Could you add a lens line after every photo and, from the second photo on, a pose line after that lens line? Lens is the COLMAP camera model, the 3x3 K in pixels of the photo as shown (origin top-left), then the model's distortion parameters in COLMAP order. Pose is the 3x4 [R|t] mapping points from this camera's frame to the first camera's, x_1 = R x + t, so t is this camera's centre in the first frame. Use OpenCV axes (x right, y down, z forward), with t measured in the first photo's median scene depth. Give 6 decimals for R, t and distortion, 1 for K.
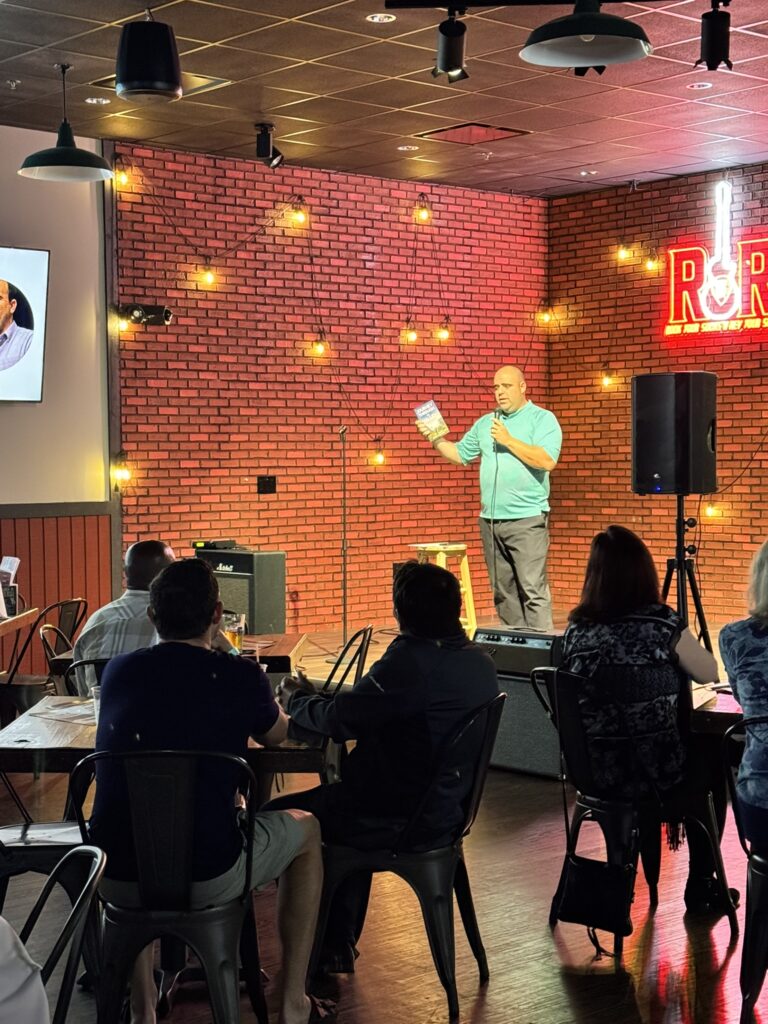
lens RADIAL K [[1761.5, 0, 380.7], [0, 1761.5, 533.3], [0, 0, 1]] dist [0.119085, 0.124519]
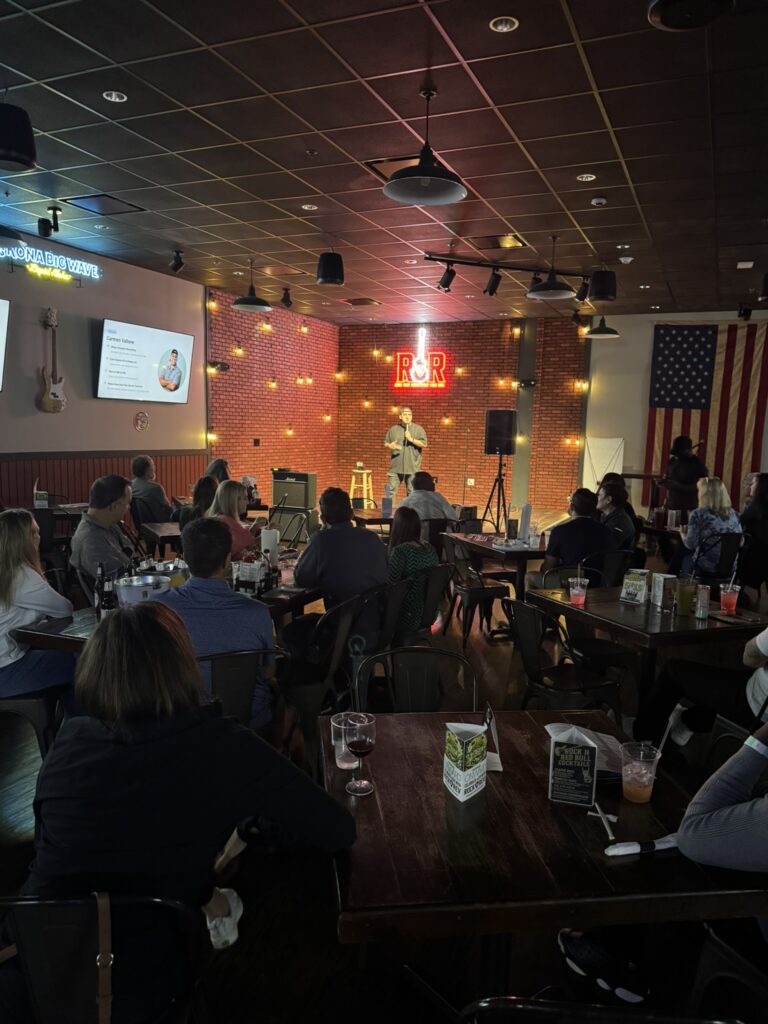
lens RADIAL K [[754.4, 0, 387.5], [0, 754.4, 518.3], [0, 0, 1]] dist [0.159503, -0.328435]
pose [[0.907835, -0.015329, 0.419047, -0.314354], [-0.018056, 0.996976, 0.075587, -0.006064], [-0.418939, -0.076187, 0.904813, 0.005057]]
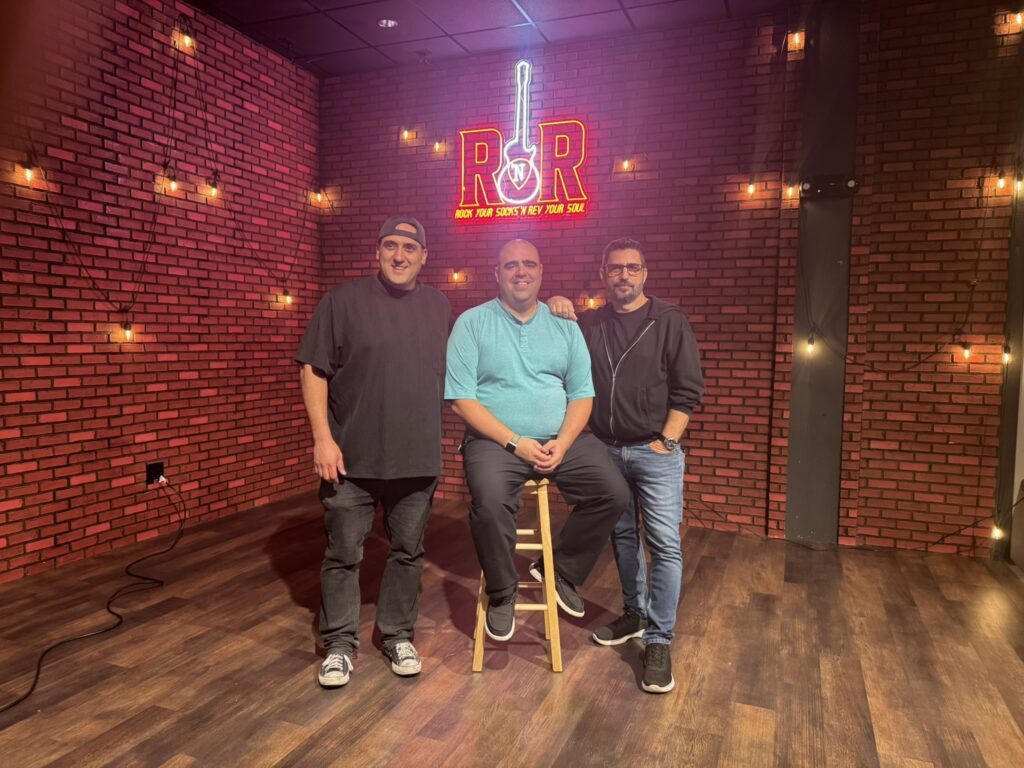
lens RADIAL K [[723.2, 0, 506.3], [0, 723.2, 383.2], [0, 0, 1]] dist [0.078451, -0.108870]
pose [[0.894583, -0.002835, 0.446893, 0.004834], [-0.005988, 0.999814, 0.018329, -0.027795], [-0.446862, -0.019072, 0.894399, 0.634818]]
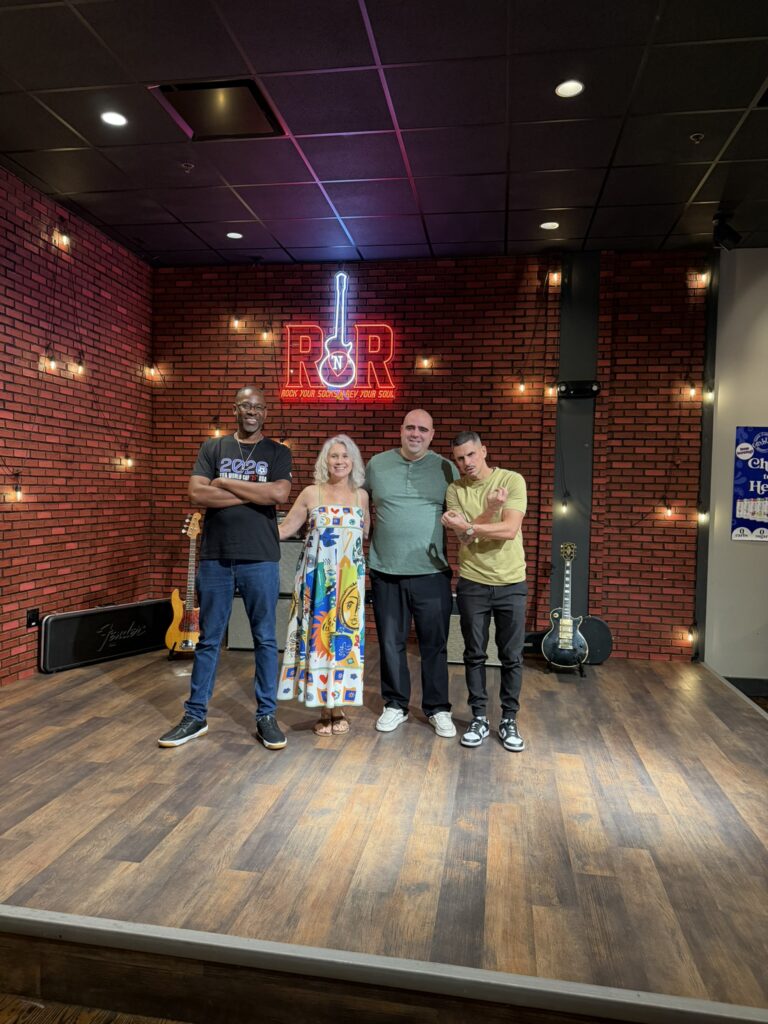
lens RADIAL K [[716.5, 0, 379.1], [0, 716.5, 513.1], [0, 0, 1]] dist [0.178821, -0.340062]
pose [[0.779691, 0.012535, 0.626039, -0.089582], [-0.005881, 0.999902, -0.012697, -0.029875], [-0.626137, 0.006218, 0.779688, 0.598363]]
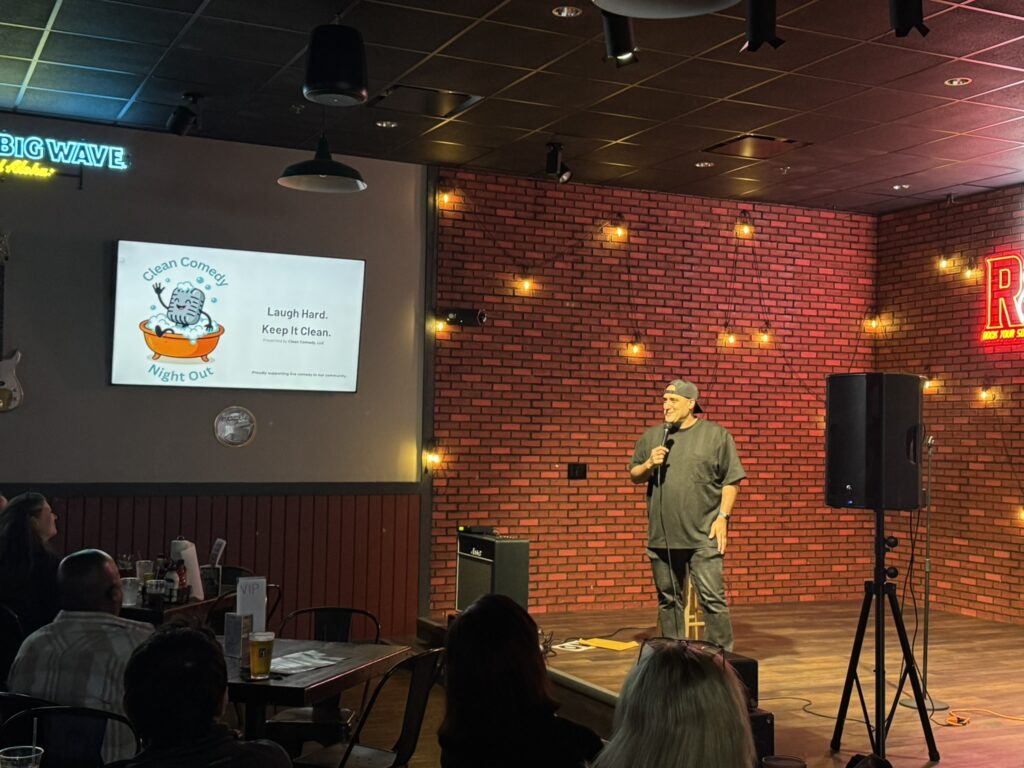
lens RADIAL K [[1278.6, 0, 512.0], [0, 1278.6, 384.0], [0, 0, 1]] dist [0.187907, -0.425279]
pose [[0.960184, 0.018353, -0.278764, 0.112078], [-0.041421, 0.996164, -0.077088, -0.017519], [0.276280, 0.085565, 0.957261, 0.207433]]
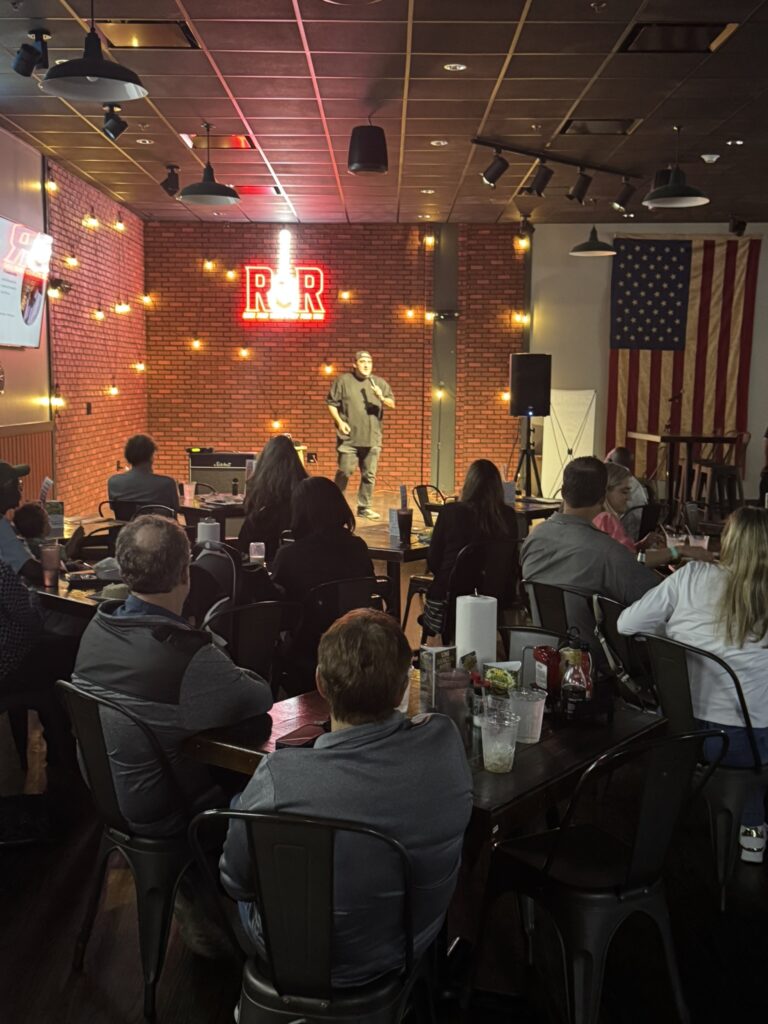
lens RADIAL K [[1178.9, 0, 381.0], [0, 1178.9, 513.3], [0, 0, 1]] dist [0.133430, -0.023529]
pose [[0.670448, -0.066146, 0.739002, -0.600445], [0.016998, 0.997126, 0.073828, -0.009331], [-0.741761, -0.036937, 0.669646, 0.154794]]
